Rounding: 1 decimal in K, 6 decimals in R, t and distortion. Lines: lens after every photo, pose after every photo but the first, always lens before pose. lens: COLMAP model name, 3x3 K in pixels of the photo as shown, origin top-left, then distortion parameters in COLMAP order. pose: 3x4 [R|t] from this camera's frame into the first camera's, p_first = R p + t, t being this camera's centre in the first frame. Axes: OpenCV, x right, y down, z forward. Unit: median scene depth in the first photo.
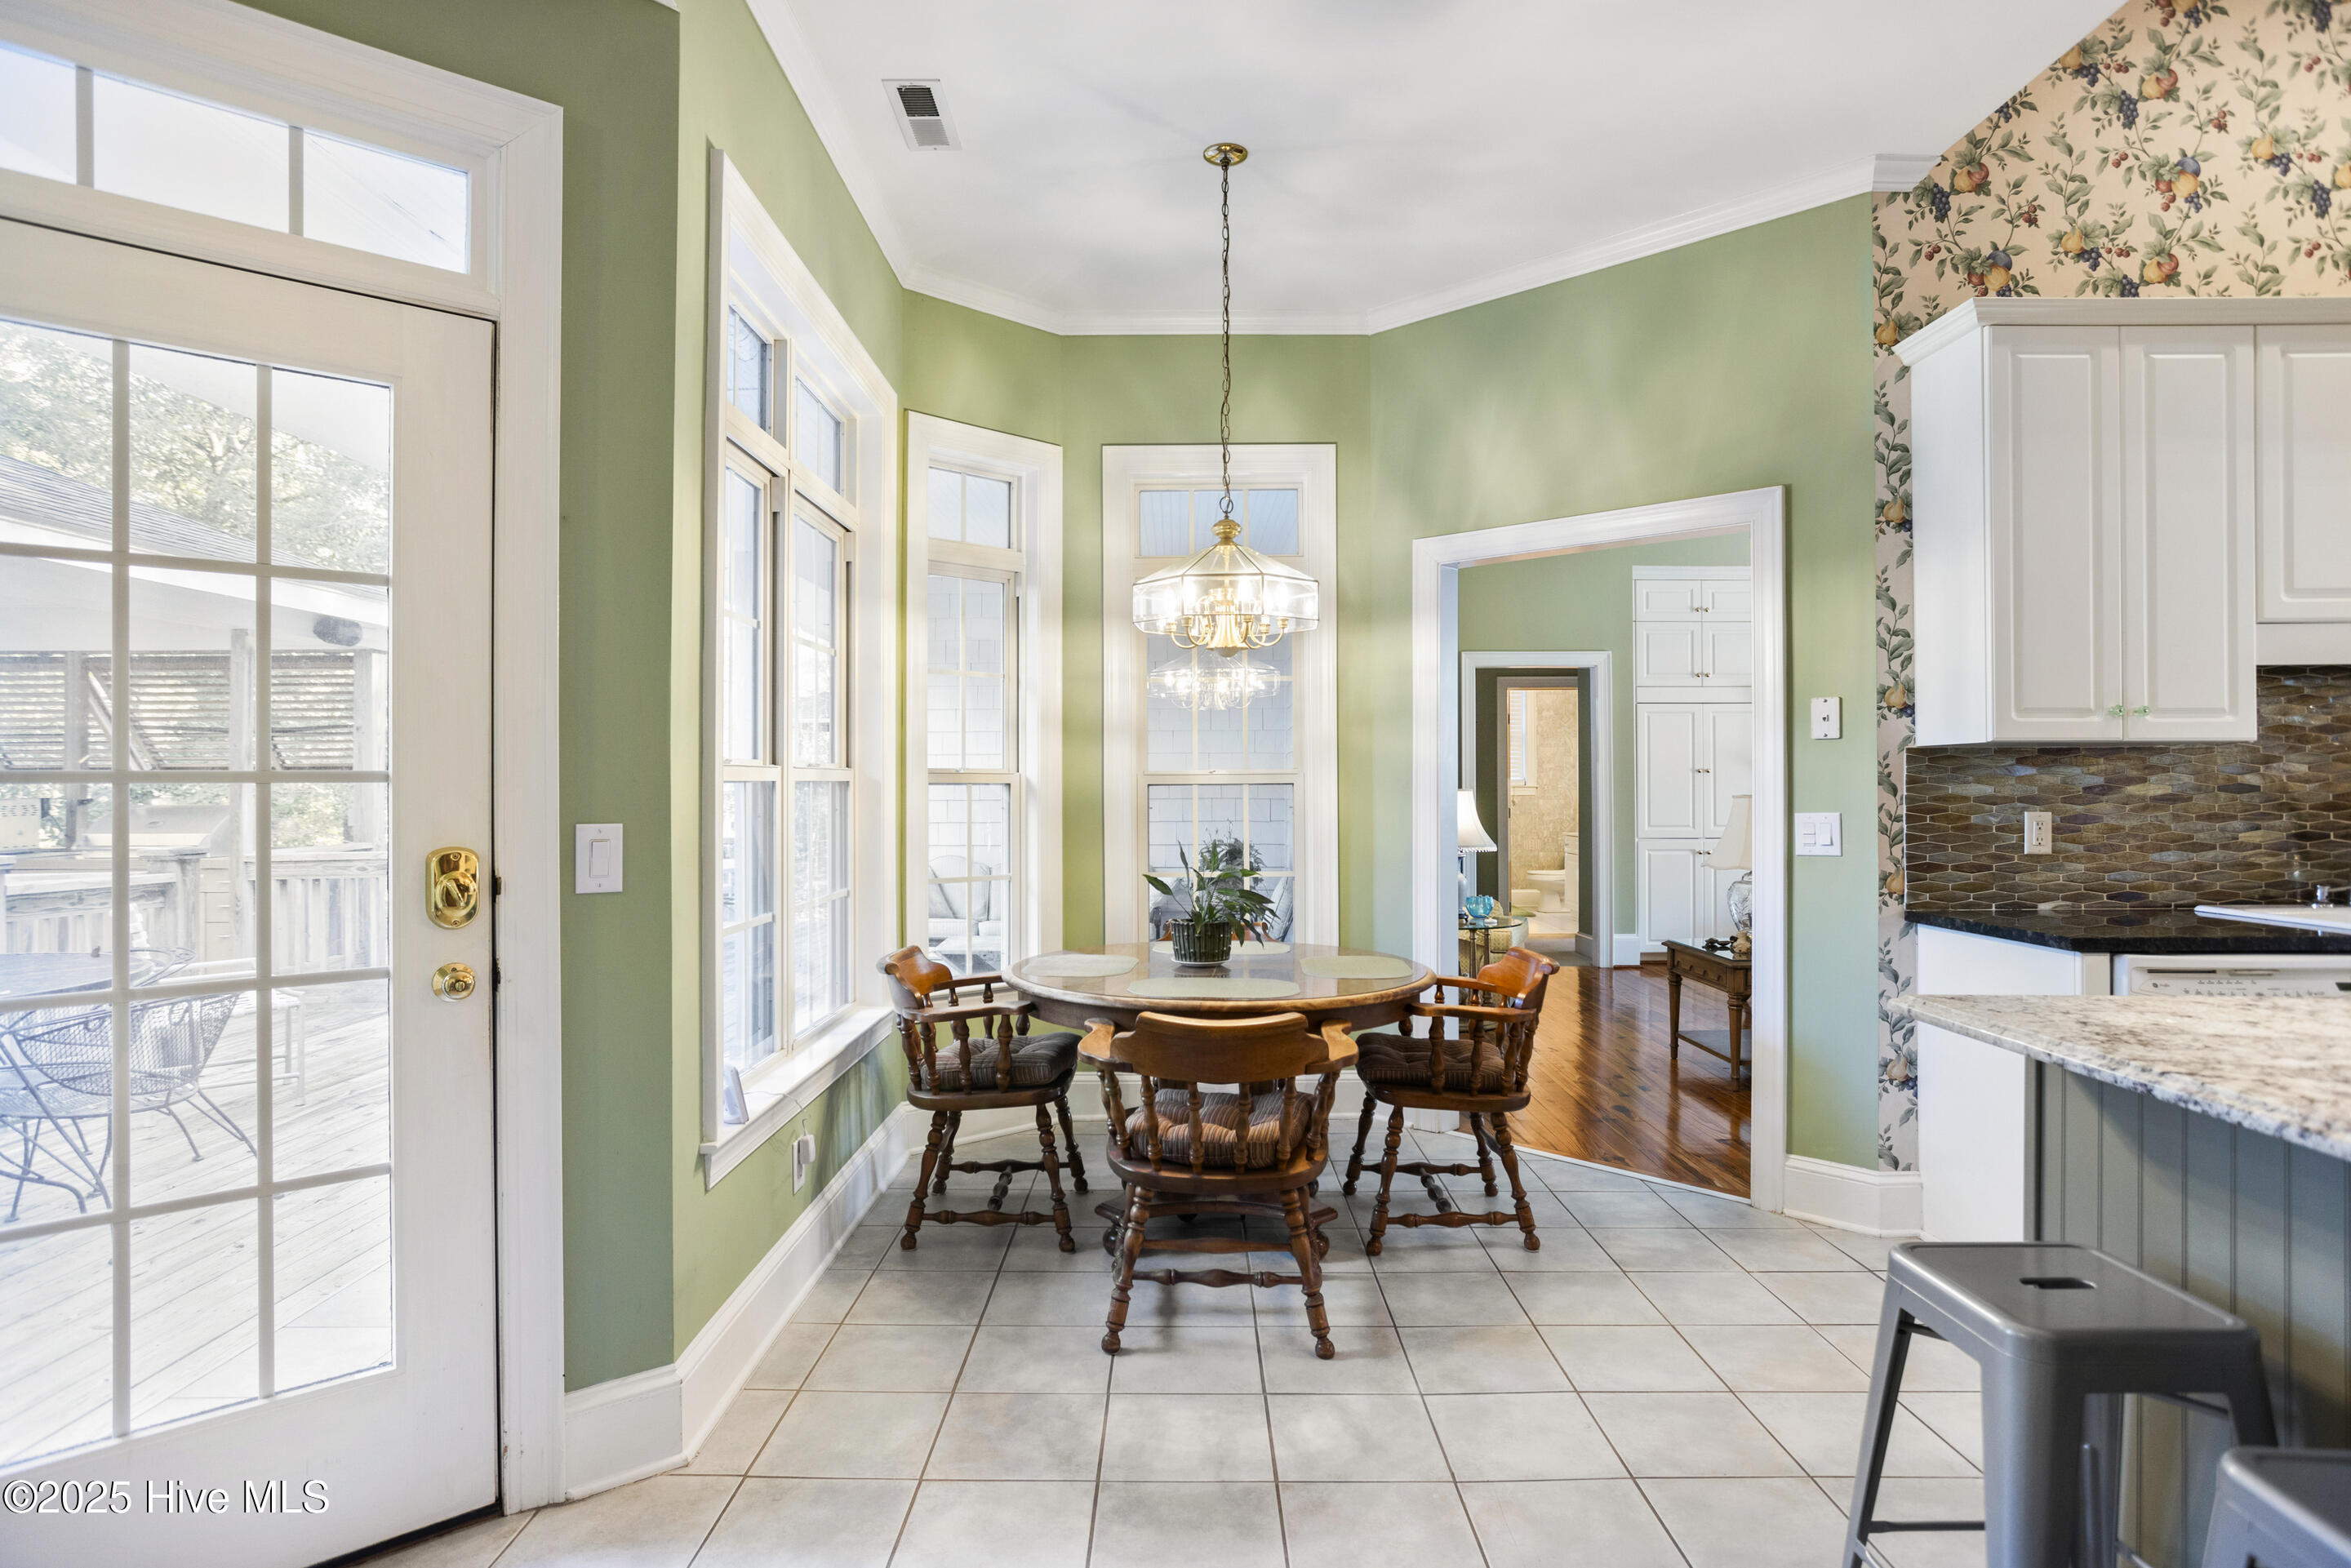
lens RADIAL K [[1261.1, 0, 1167.9], [0, 1261.1, 773.1], [0, 0, 1]] dist [-0.044496, 0.030604]
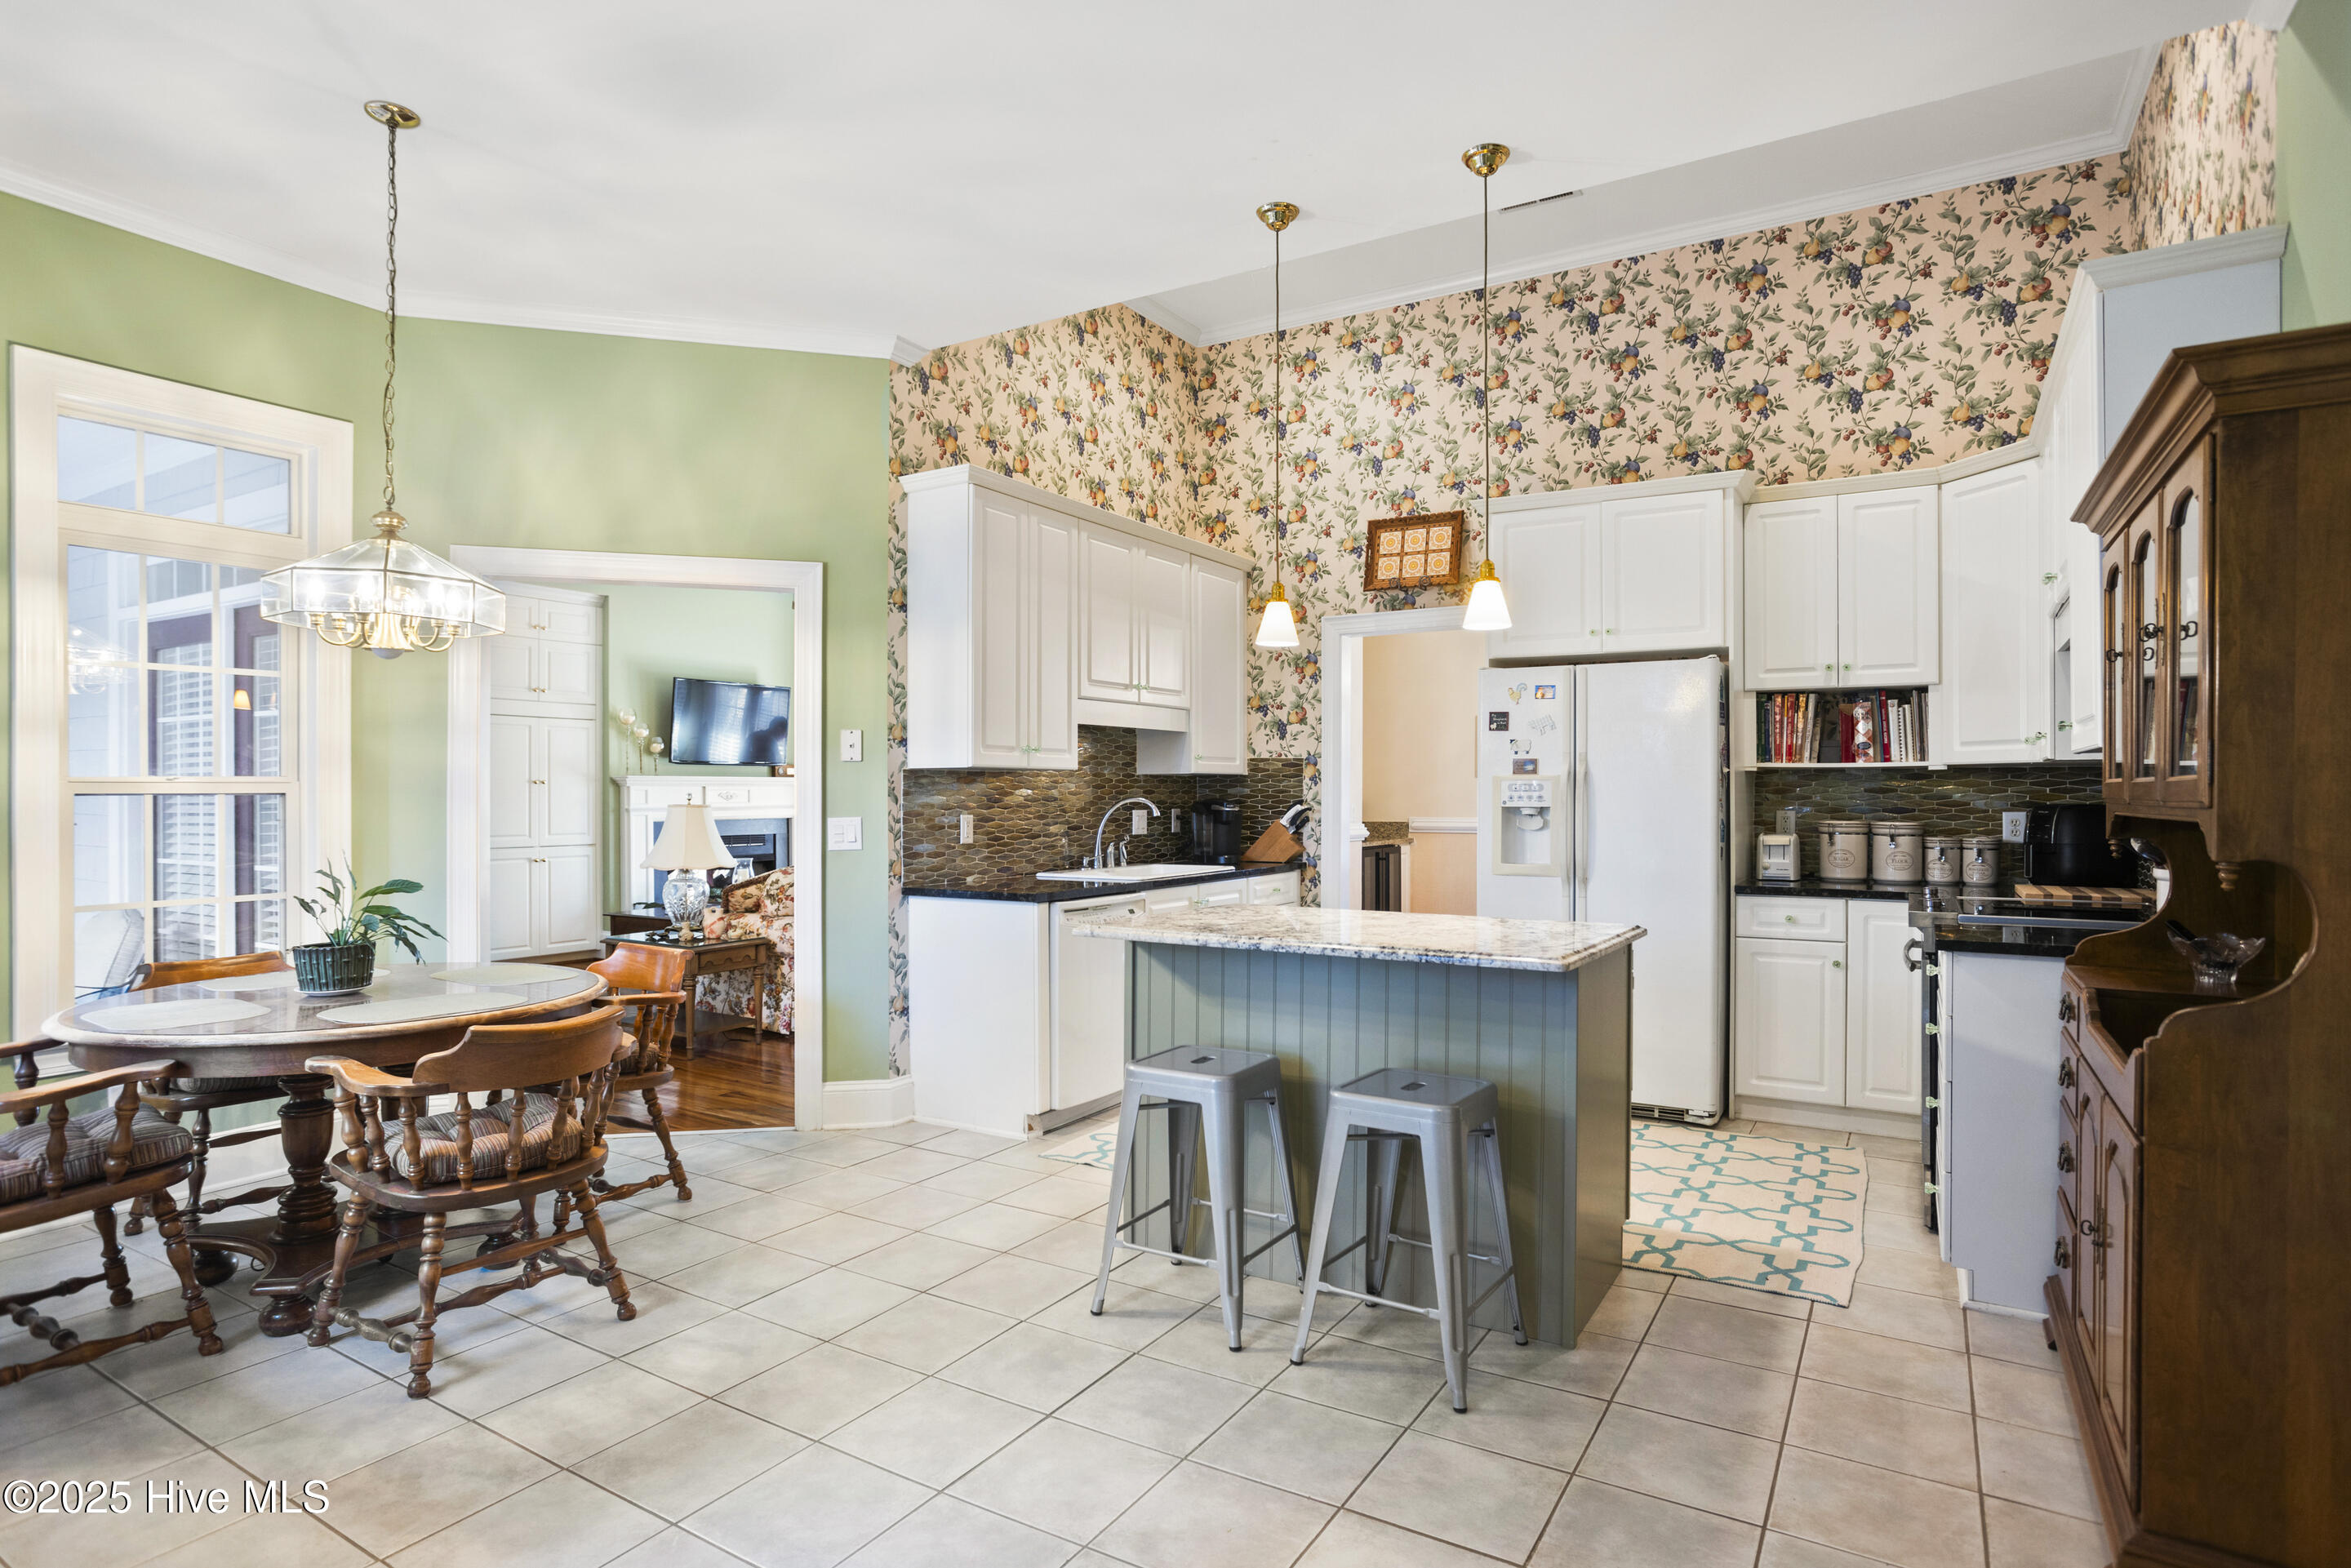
lens RADIAL K [[1261.6, 0, 1175.5], [0, 1261.6, 784.0], [0, 0, 1]] dist [-0.040976, 0.034650]
pose [[0.513378, 0.009731, 0.858107, -0.449285], [-0.009619, 0.999938, -0.005585, 0.000807], [-0.858109, -0.005386, 0.513440, 0.024795]]
